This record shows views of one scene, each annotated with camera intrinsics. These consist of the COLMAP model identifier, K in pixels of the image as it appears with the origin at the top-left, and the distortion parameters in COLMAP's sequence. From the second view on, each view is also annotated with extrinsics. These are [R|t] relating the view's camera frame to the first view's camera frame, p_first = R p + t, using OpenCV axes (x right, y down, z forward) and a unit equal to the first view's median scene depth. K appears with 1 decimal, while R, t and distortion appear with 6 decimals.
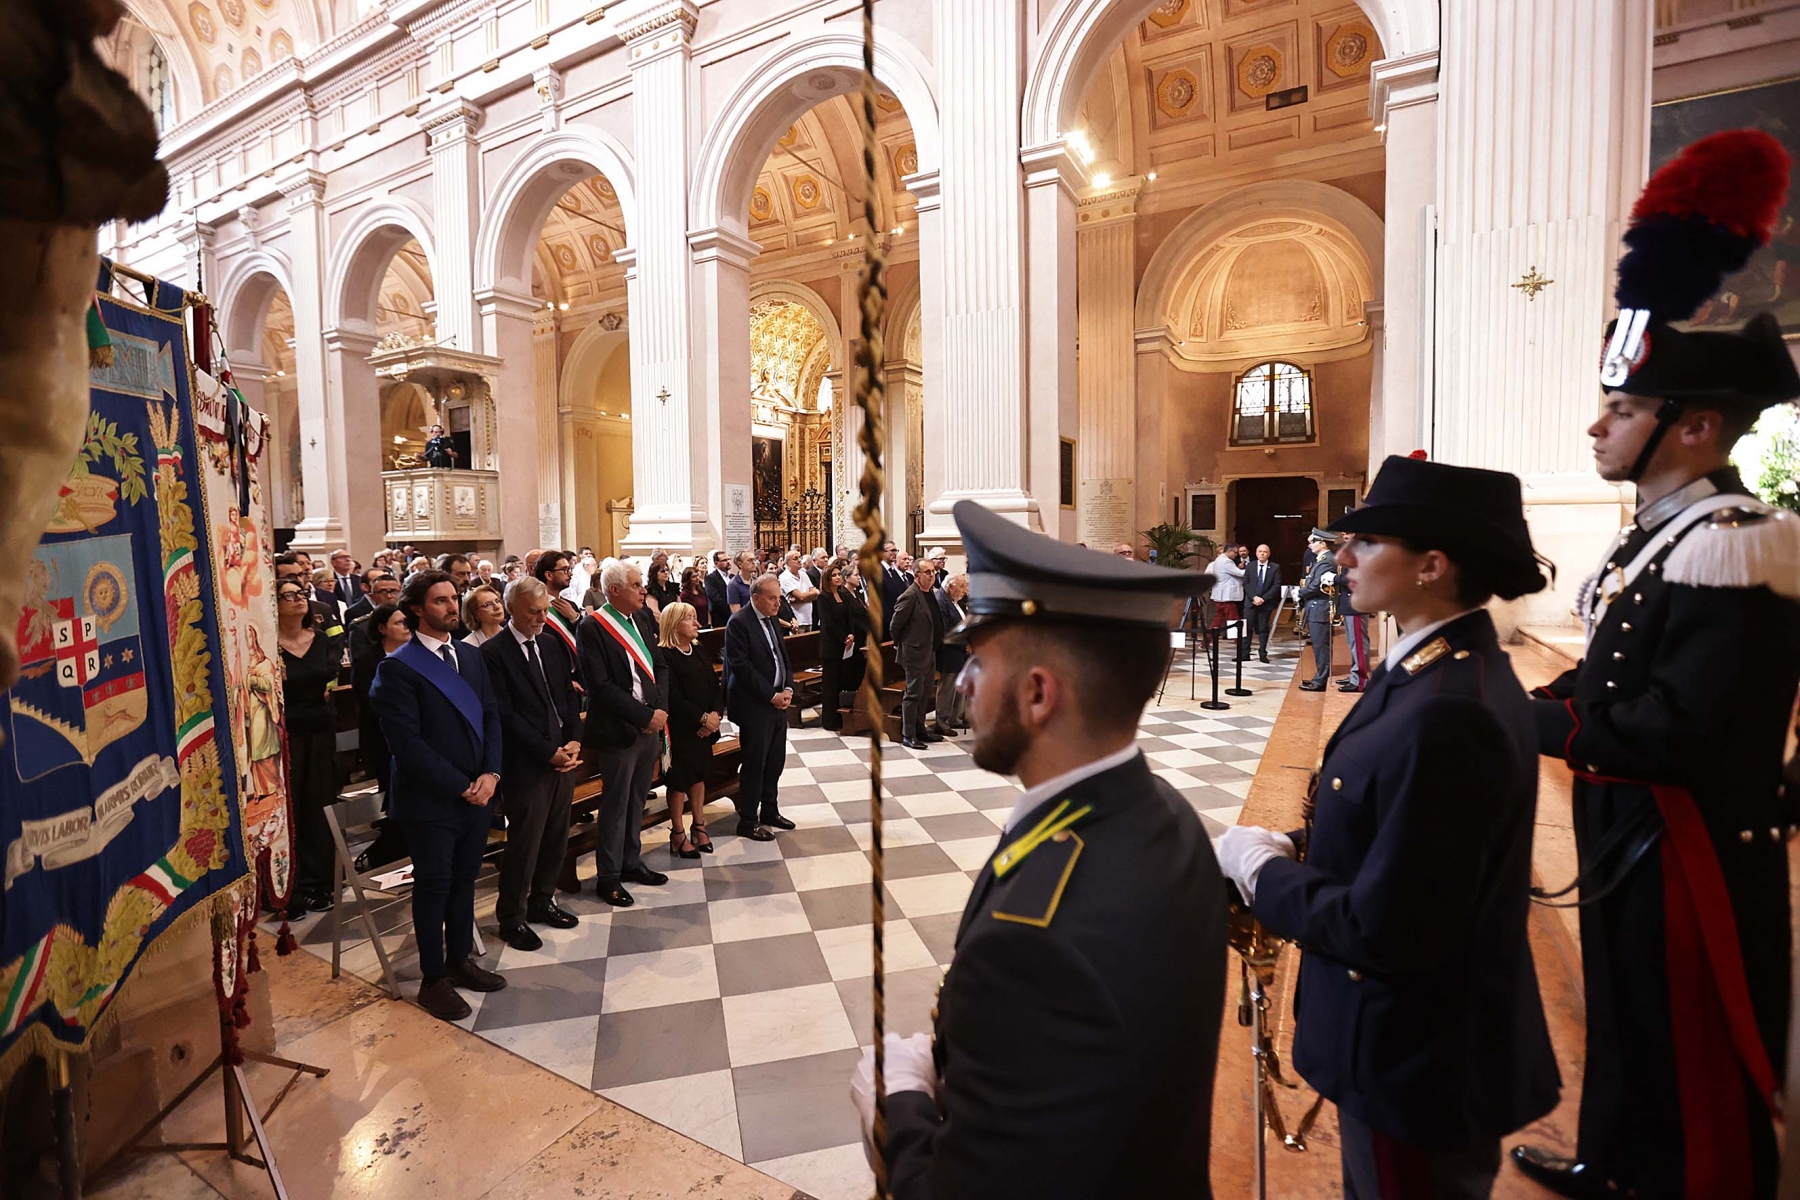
lens RADIAL K [[819.4, 0, 885.3], [0, 819.4, 593.2], [0, 0, 1]] dist [-0.047799, 0.018886]
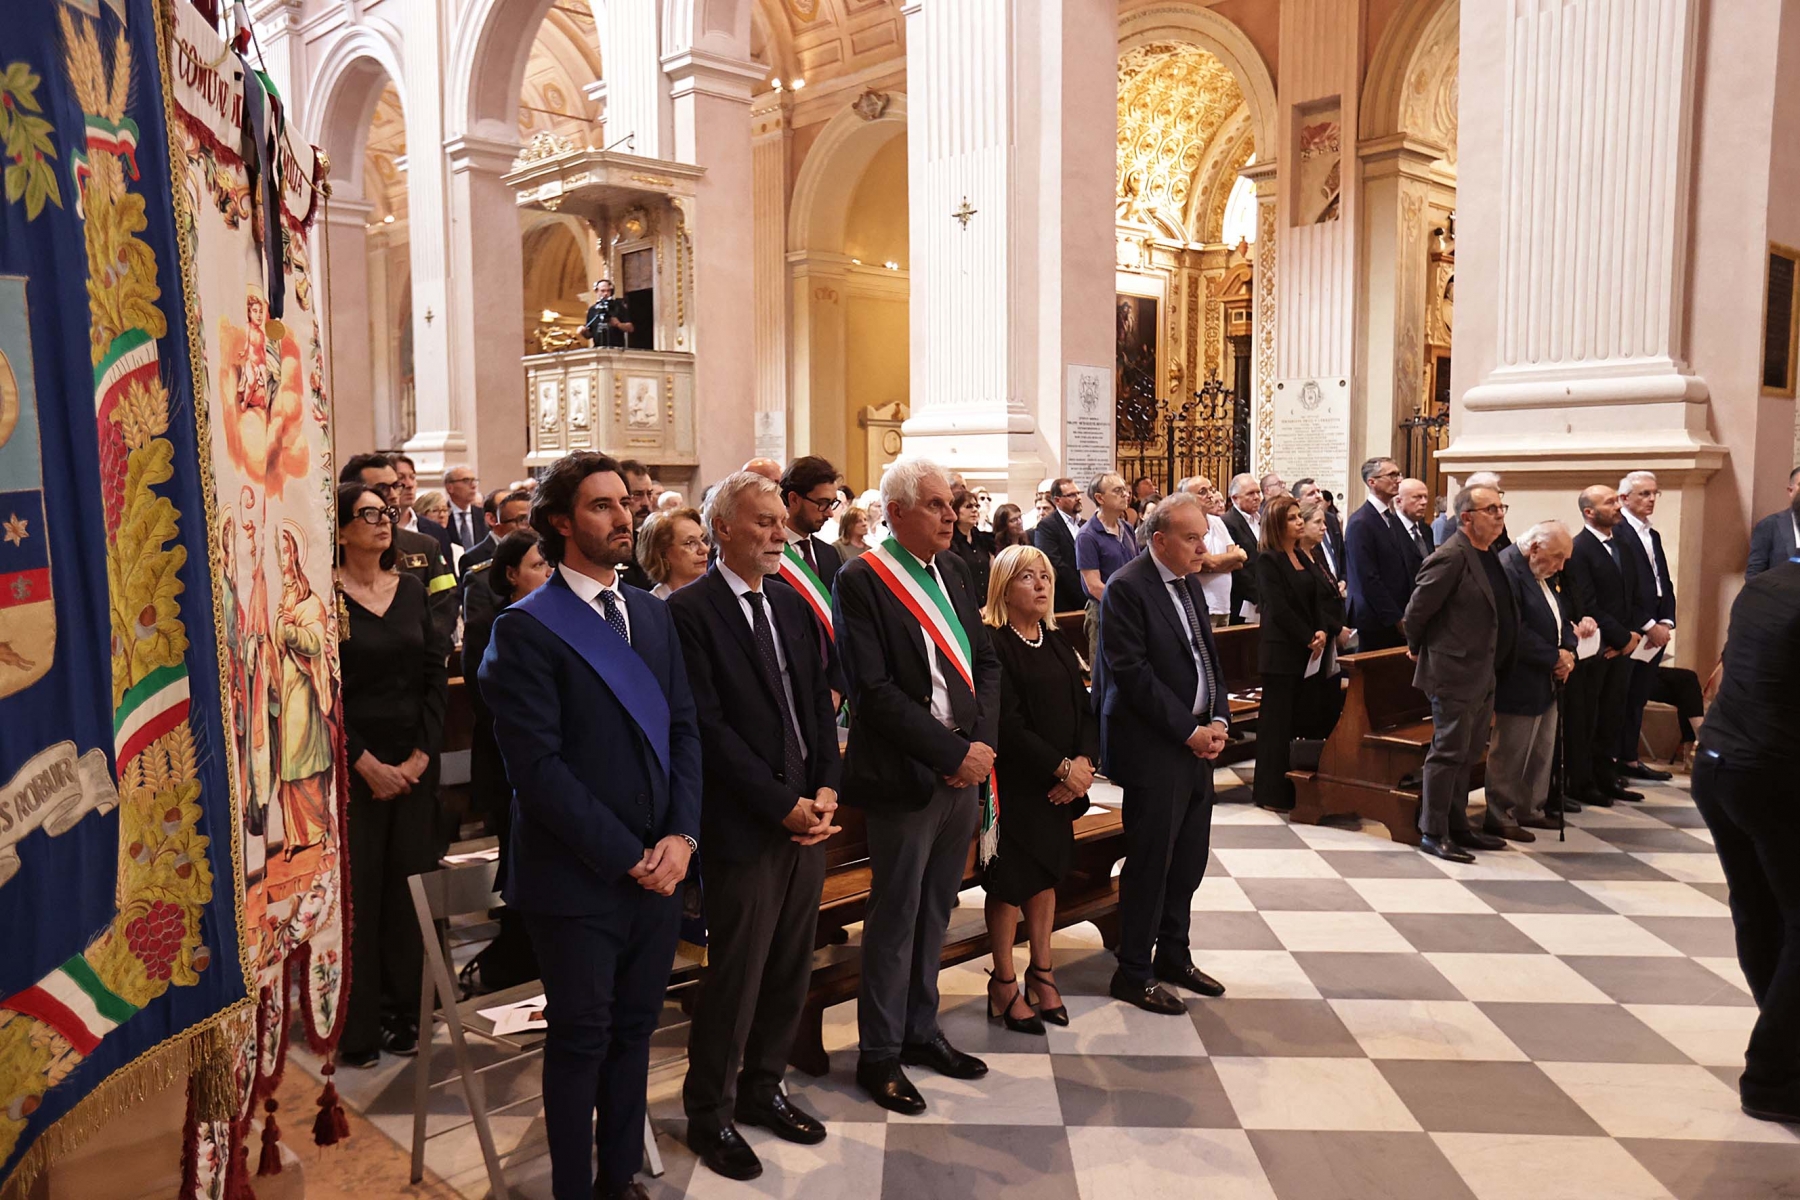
lens RADIAL K [[1394.9, 0, 899.4], [0, 1394.9, 587.5], [0, 0, 1]] dist [-0.011095, 0.075383]
pose [[0.957037, 0.029744, -0.288437, -0.066891], [-0.027212, 0.999548, 0.012787, 0.029954], [0.288687, -0.004389, 0.957413, 0.117015]]
